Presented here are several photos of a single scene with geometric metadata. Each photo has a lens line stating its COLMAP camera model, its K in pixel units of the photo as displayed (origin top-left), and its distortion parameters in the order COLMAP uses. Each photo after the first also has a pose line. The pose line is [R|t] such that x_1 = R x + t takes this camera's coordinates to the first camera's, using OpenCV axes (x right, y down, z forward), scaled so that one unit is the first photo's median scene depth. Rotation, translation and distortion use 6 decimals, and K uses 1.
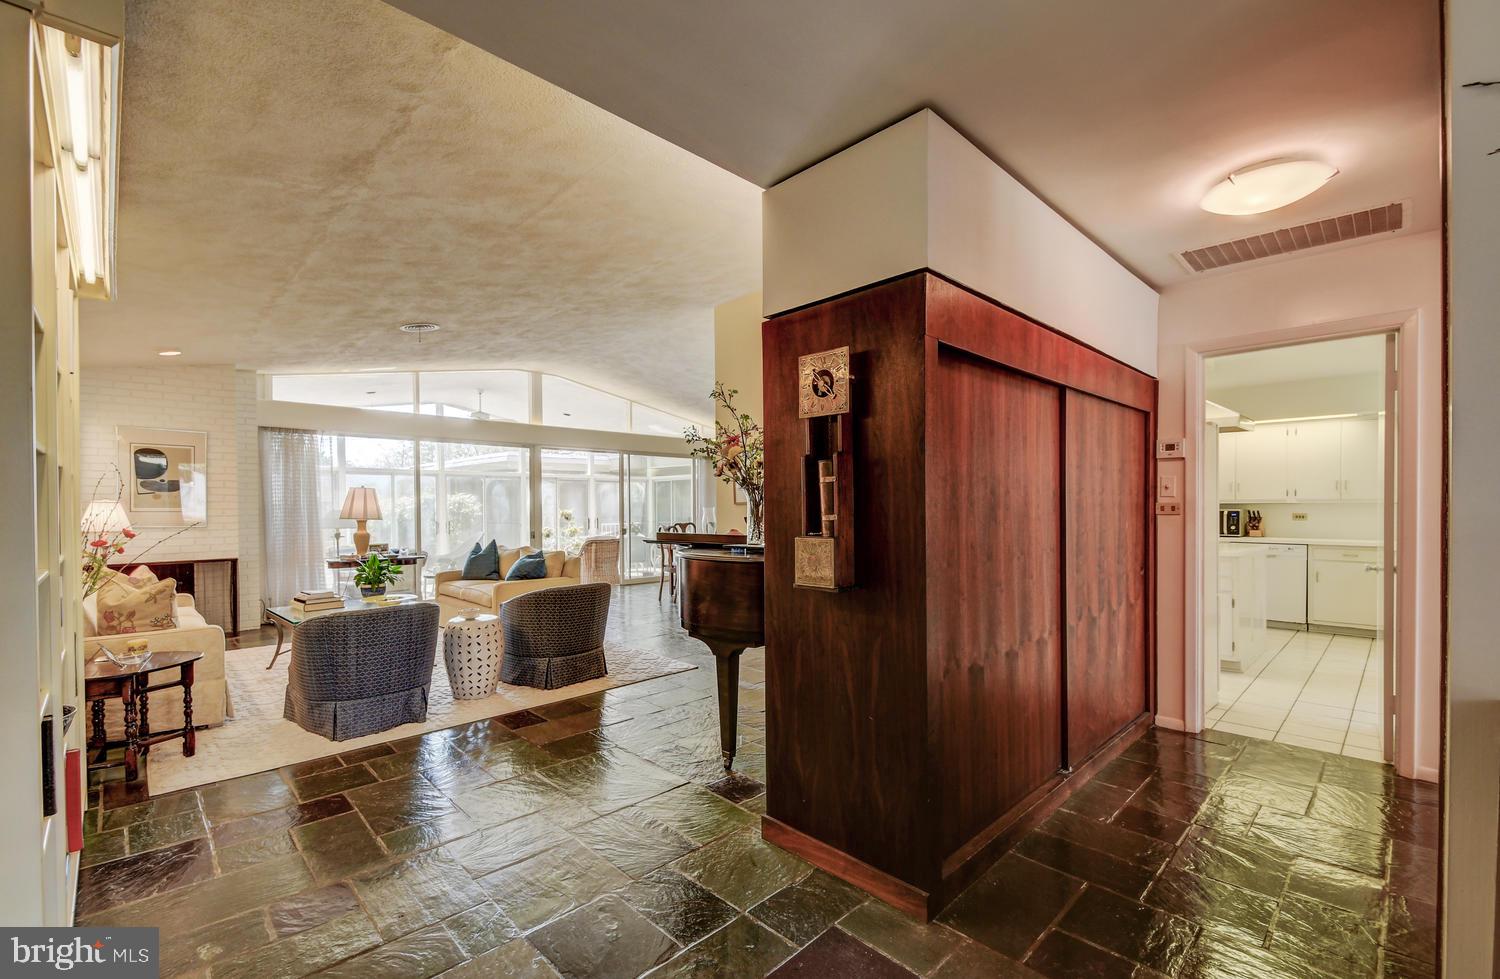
lens RADIAL K [[641.9, 0, 744.5], [0, 641.9, 514.5], [0, 0, 1]] dist [0.035061, -0.021920]
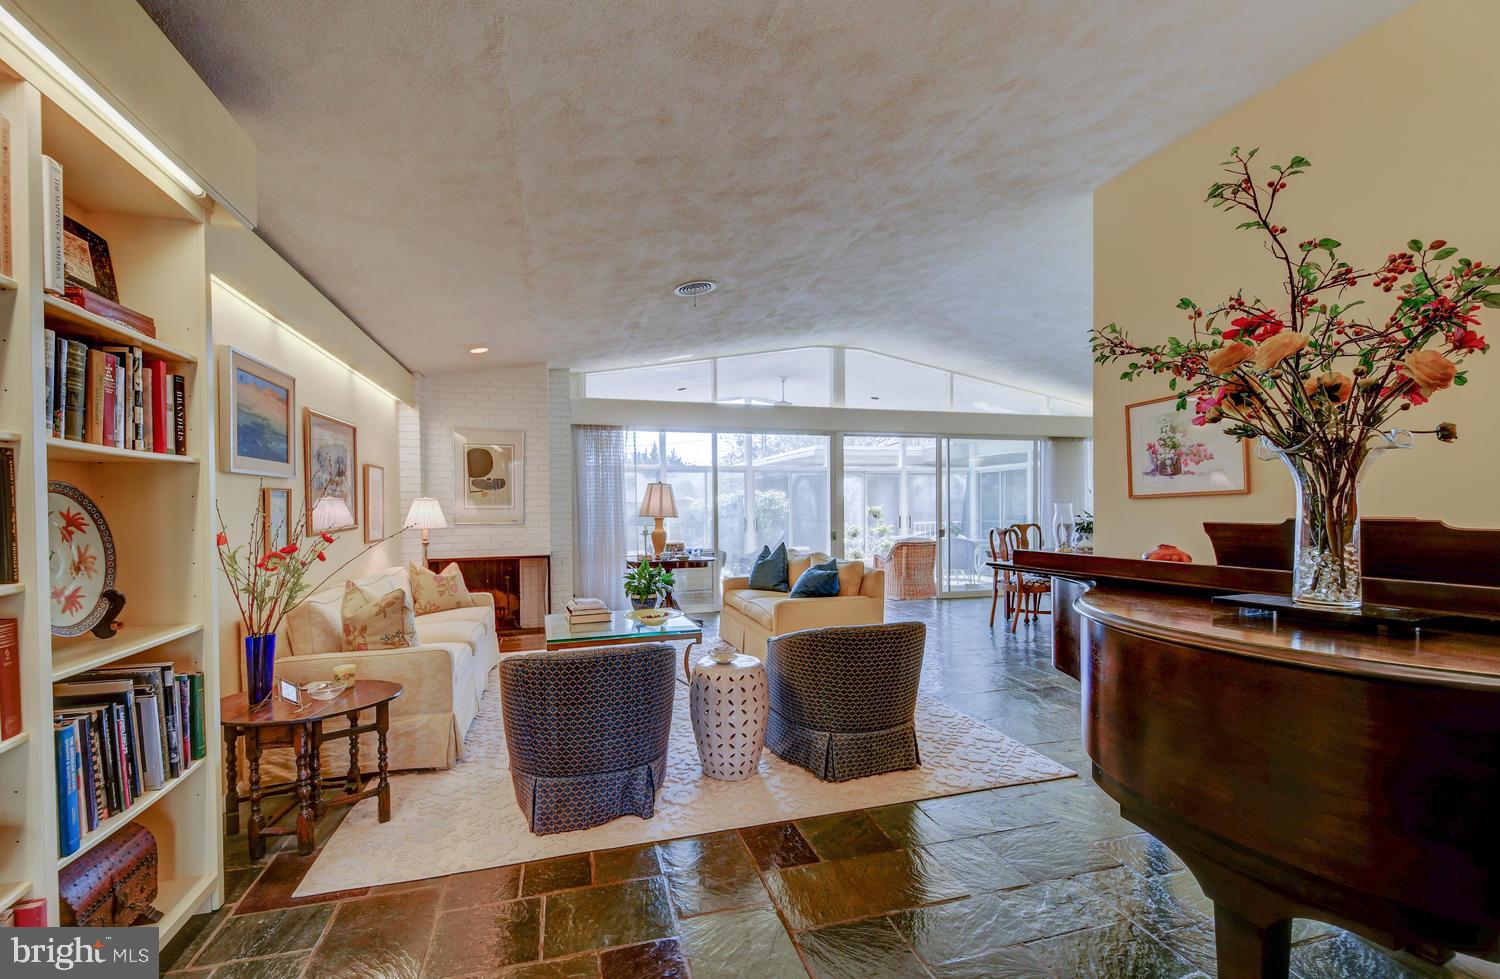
lens RADIAL K [[641.9, 0, 744.5], [0, 641.9, 514.5], [0, 0, 1]] dist [0.035061, -0.021920]
pose [[0.887686, 0.005169, -0.460420, -0.056925], [-0.002641, 0.999978, 0.006134, -0.002911], [0.460441, -0.004229, 0.887680, 0.270202]]
